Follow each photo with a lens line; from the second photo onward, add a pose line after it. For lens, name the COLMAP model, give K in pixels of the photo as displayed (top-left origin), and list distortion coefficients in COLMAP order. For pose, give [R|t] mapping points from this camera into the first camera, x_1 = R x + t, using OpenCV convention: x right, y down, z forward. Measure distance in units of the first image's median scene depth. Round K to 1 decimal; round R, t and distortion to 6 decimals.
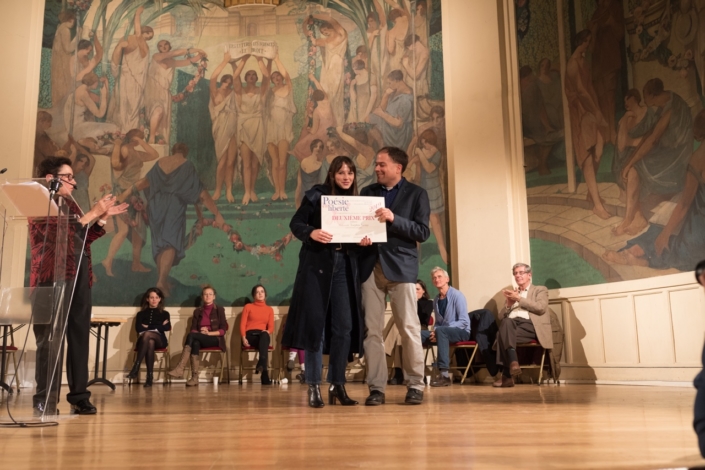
lens RADIAL K [[675.4, 0, 355.9], [0, 675.4, 234.0], [0, 0, 1]] dist [0.008126, 0.000000]
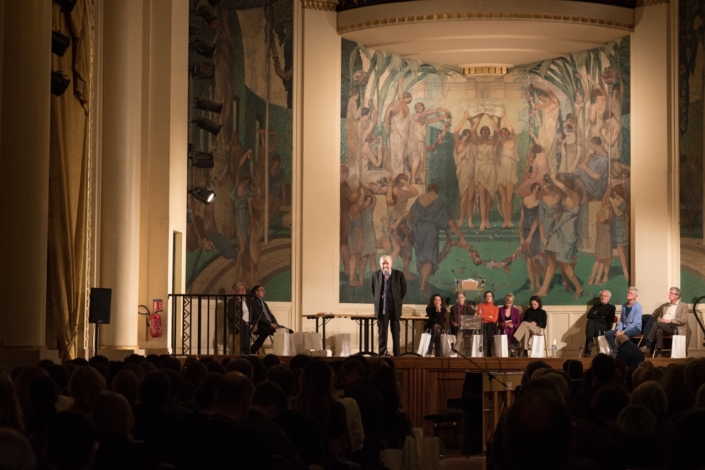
lens RADIAL K [[1741.6, 0, 353.6], [0, 1741.6, 232.8], [0, 0, 1]] dist [0.008098, 0.000000]
pose [[0.998486, 0.017171, -0.052265, -0.243073], [-0.010980, 0.993129, 0.116505, -0.453331], [0.053907, -0.115754, 0.991814, -2.543015]]
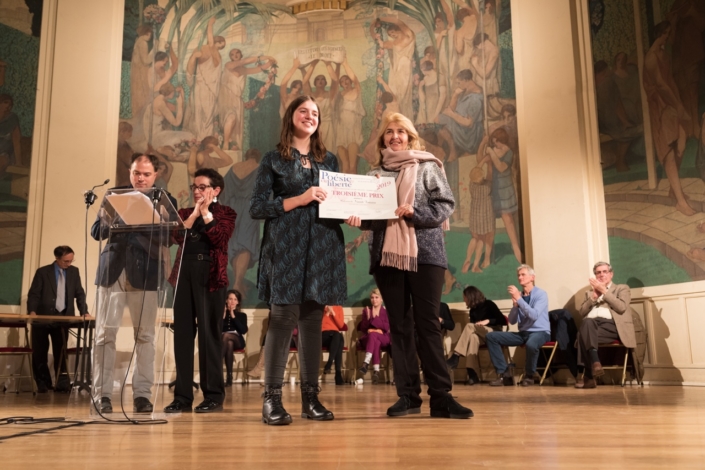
lens RADIAL K [[675.4, 0, 355.5], [0, 675.4, 234.8], [0, 0, 1]] dist [0.008126, 0.000000]
pose [[0.996161, -0.015939, -0.086082, -0.019482], [0.016000, 0.999872, 0.000021, -0.001679], [0.086070, -0.001398, 0.996288, -0.007306]]
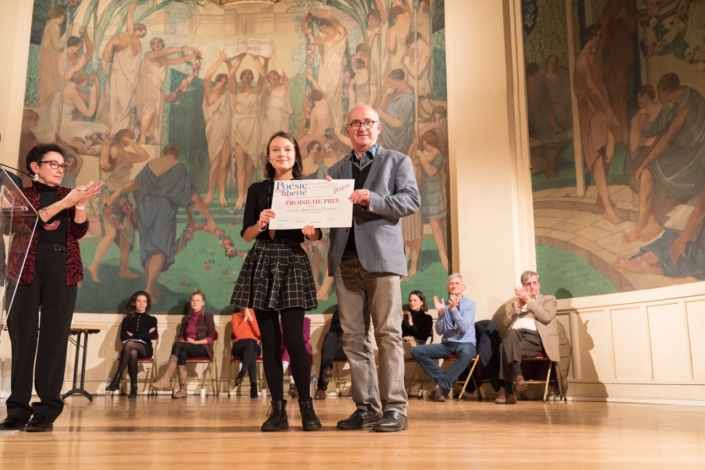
lens RADIAL K [[675.4, 0, 356.2], [0, 675.4, 234.3], [0, 0, 1]] dist [0.008126, 0.000000]
pose [[0.999852, 0.008562, -0.014894, 0.017936], [-0.008825, 0.999805, -0.017672, 0.008737], [0.014739, 0.017801, 0.999733, 0.046774]]
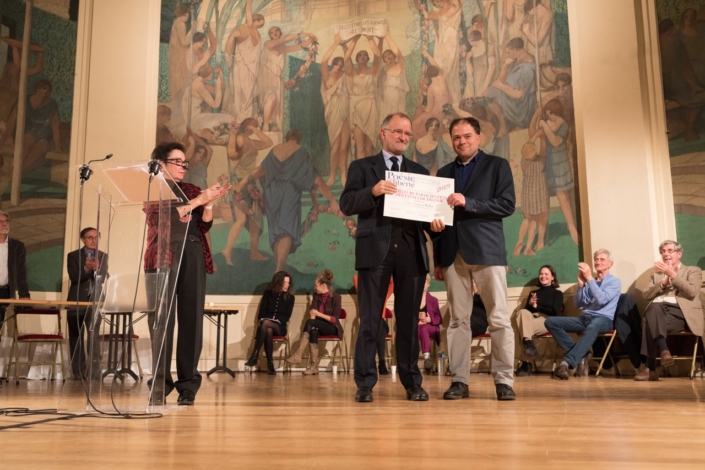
lens RADIAL K [[675.4, 0, 355.1], [0, 675.4, 234.4], [0, 0, 1]] dist [0.008126, 0.000000]
pose [[0.983469, -0.026110, -0.179186, 0.001946], [0.029244, 0.999462, 0.014869, 0.006884], [0.178701, -0.019863, 0.983703, 0.041978]]
